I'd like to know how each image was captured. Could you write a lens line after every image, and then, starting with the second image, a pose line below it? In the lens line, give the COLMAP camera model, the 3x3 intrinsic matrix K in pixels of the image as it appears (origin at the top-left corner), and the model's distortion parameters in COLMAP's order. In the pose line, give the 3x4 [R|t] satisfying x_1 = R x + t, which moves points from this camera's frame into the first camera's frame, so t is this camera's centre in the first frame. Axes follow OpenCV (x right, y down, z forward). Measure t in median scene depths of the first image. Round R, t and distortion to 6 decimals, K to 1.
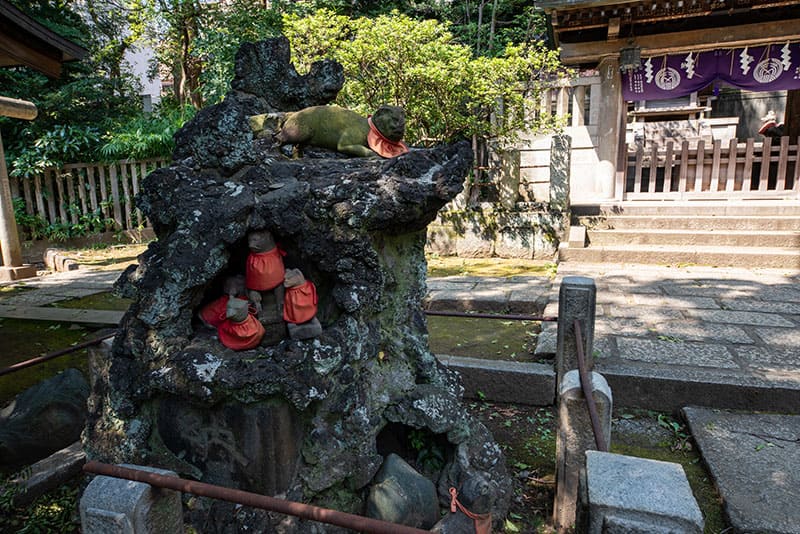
lens RADIAL K [[499.8, 0, 400.0], [0, 499.8, 267.0], [0, 0, 1]] dist [0.005228, 0.004384]
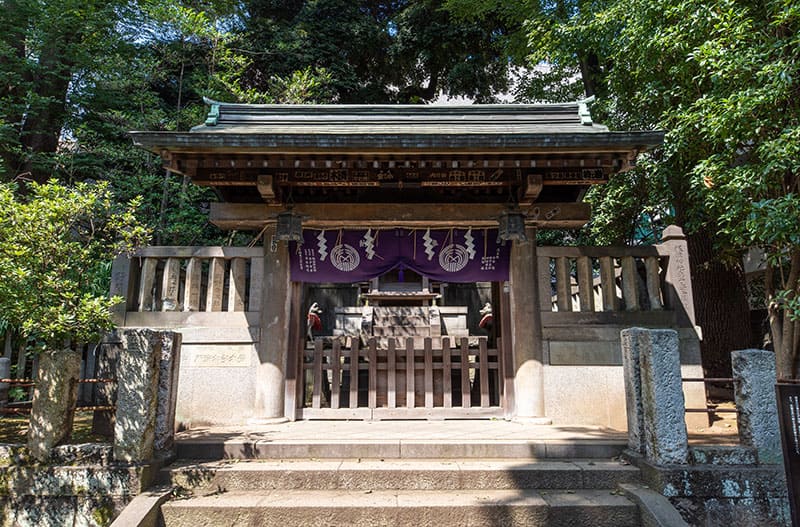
lens RADIAL K [[513.1, 0, 400.0], [0, 513.1, 263.5], [0, 0, 1]] dist [0.008622, -0.004469]
pose [[0.936215, 0.074850, 0.343364, 0.356086], [0.044021, 0.944381, -0.325893, -0.111770], [-0.348660, 0.320221, 0.880849, 0.291926]]
